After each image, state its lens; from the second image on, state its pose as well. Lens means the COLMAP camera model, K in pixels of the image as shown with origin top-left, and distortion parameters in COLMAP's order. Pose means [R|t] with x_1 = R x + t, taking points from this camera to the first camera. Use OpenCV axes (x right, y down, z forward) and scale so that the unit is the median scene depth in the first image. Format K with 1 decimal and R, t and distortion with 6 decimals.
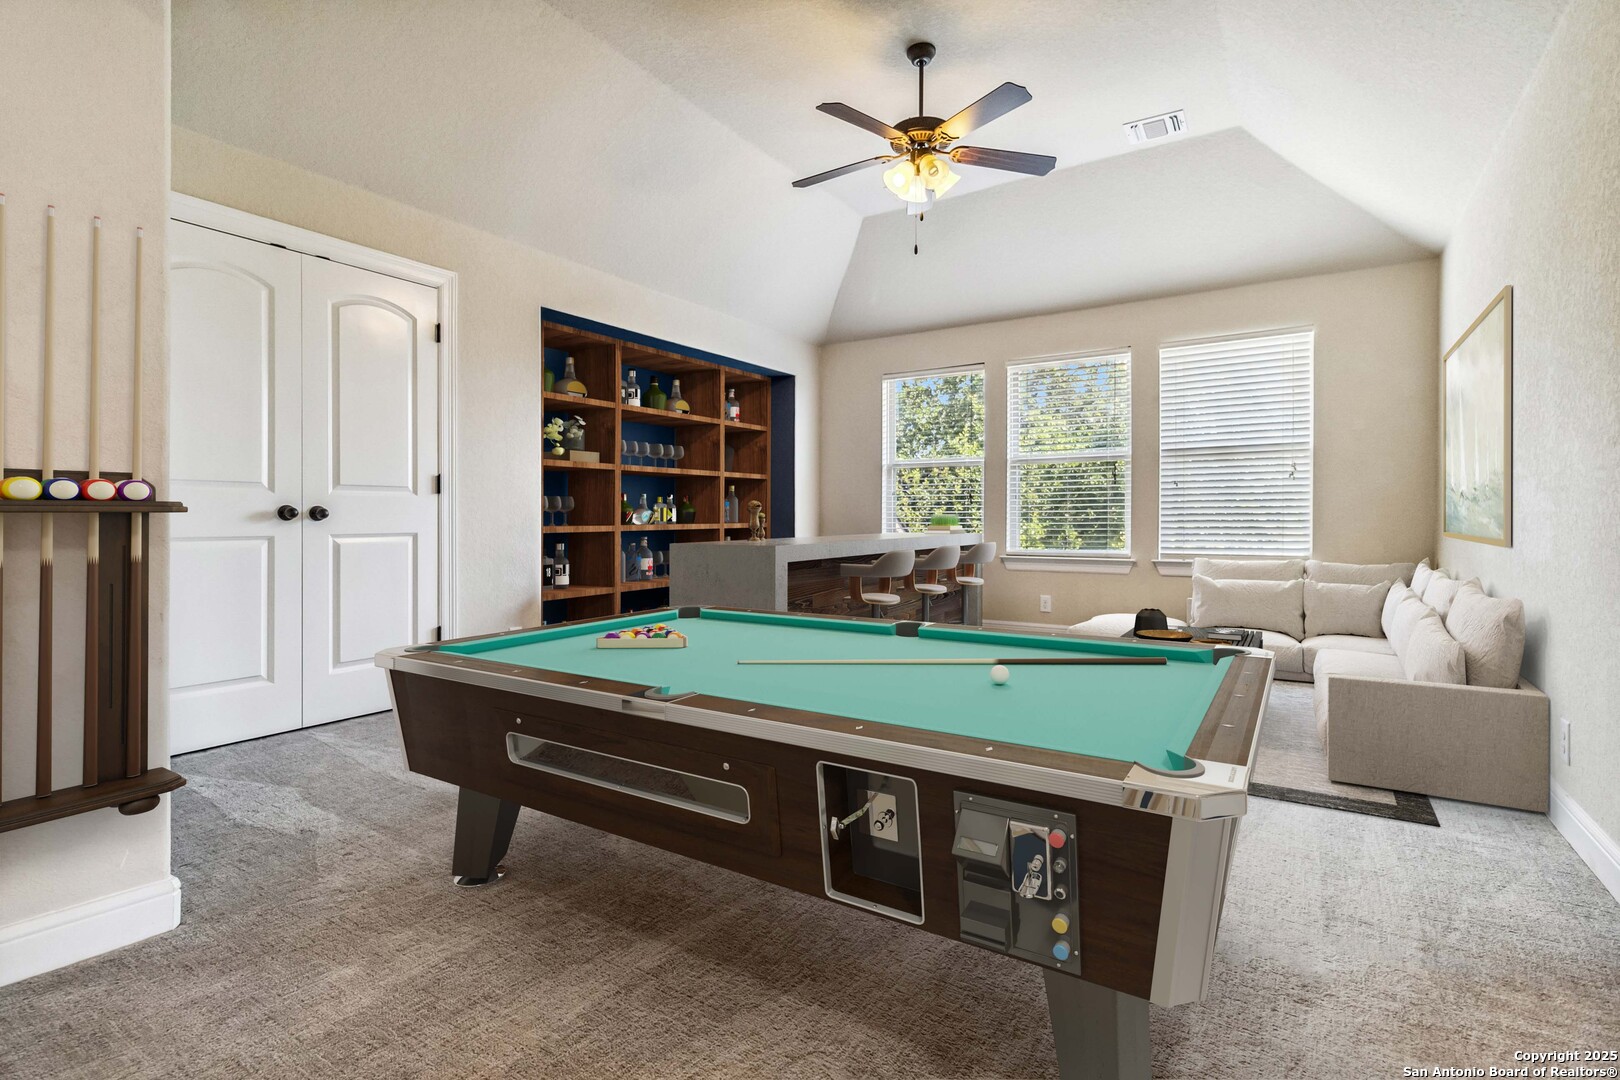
lens RADIAL K [[776.2, 0, 812.2], [0, 776.2, 525.2], [0, 0, 1]] dist [0.000280, 0.000685]
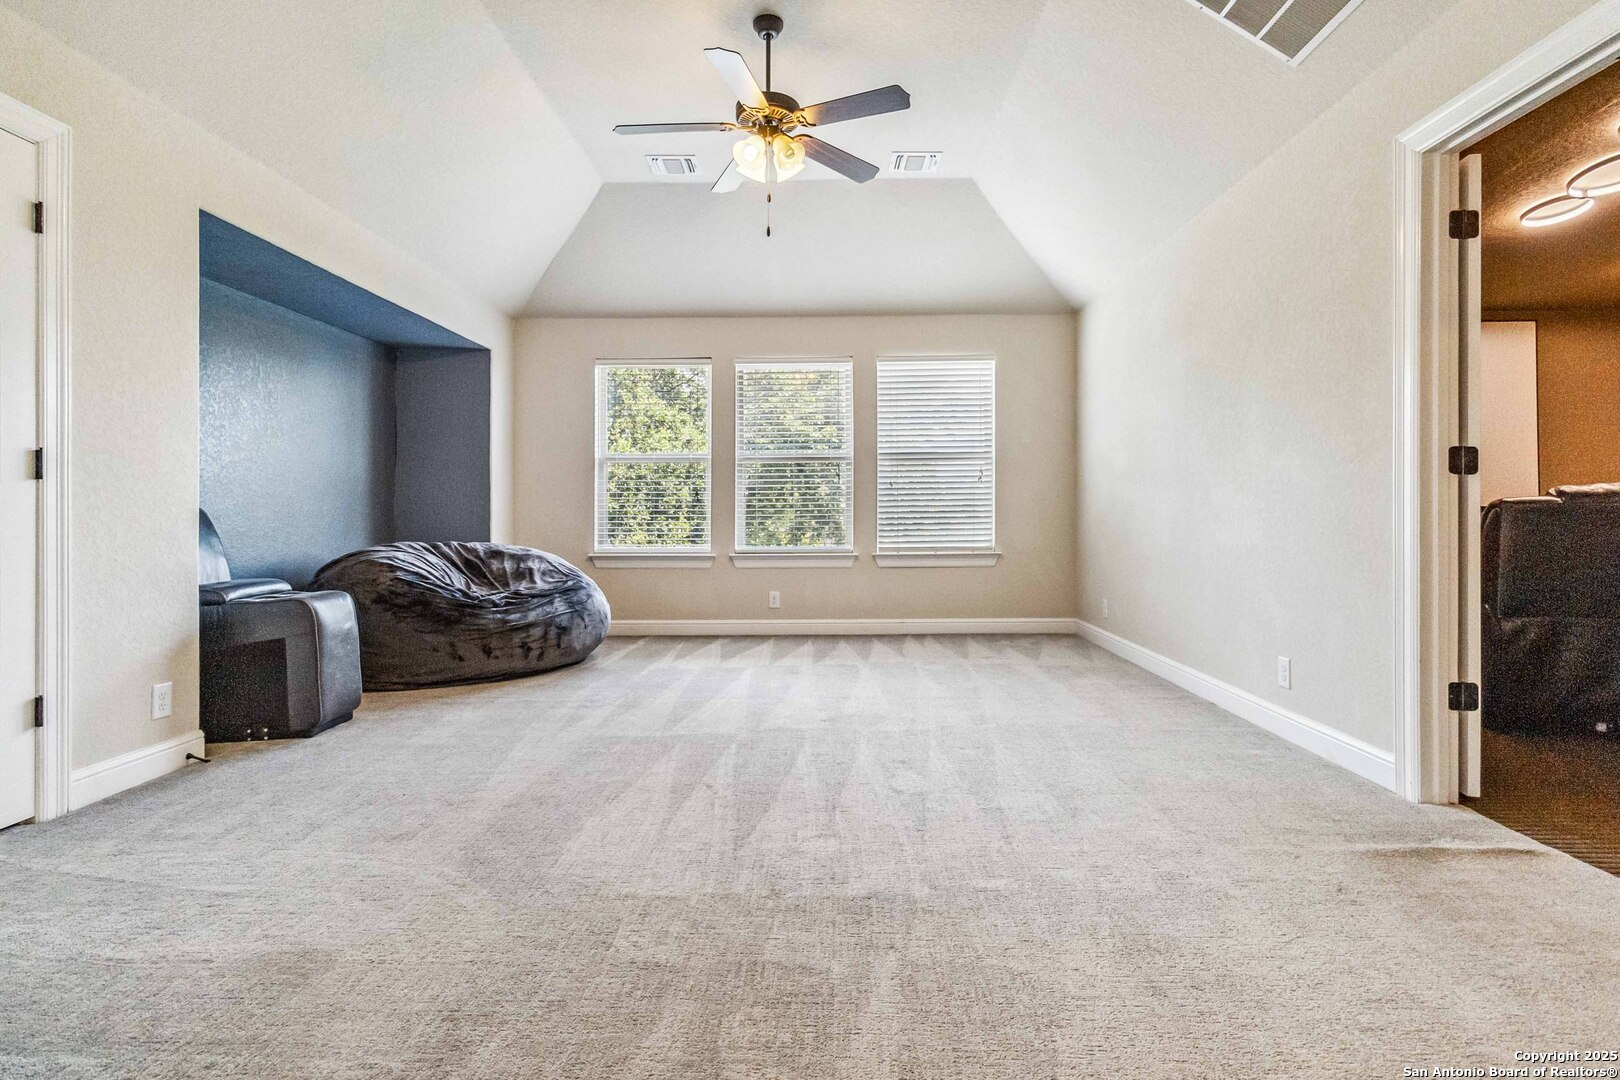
lens RADIAL K [[776.2, 0, 829.0], [0, 776.2, 517.4], [0, 0, 1]] dist [0.000280, 0.000685]
pose [[0.845267, -0.005611, 0.534314, -0.216461], [0.010114, 0.999934, -0.005500, -0.000909], [-0.534248, 0.010053, 0.845268, 0.115861]]
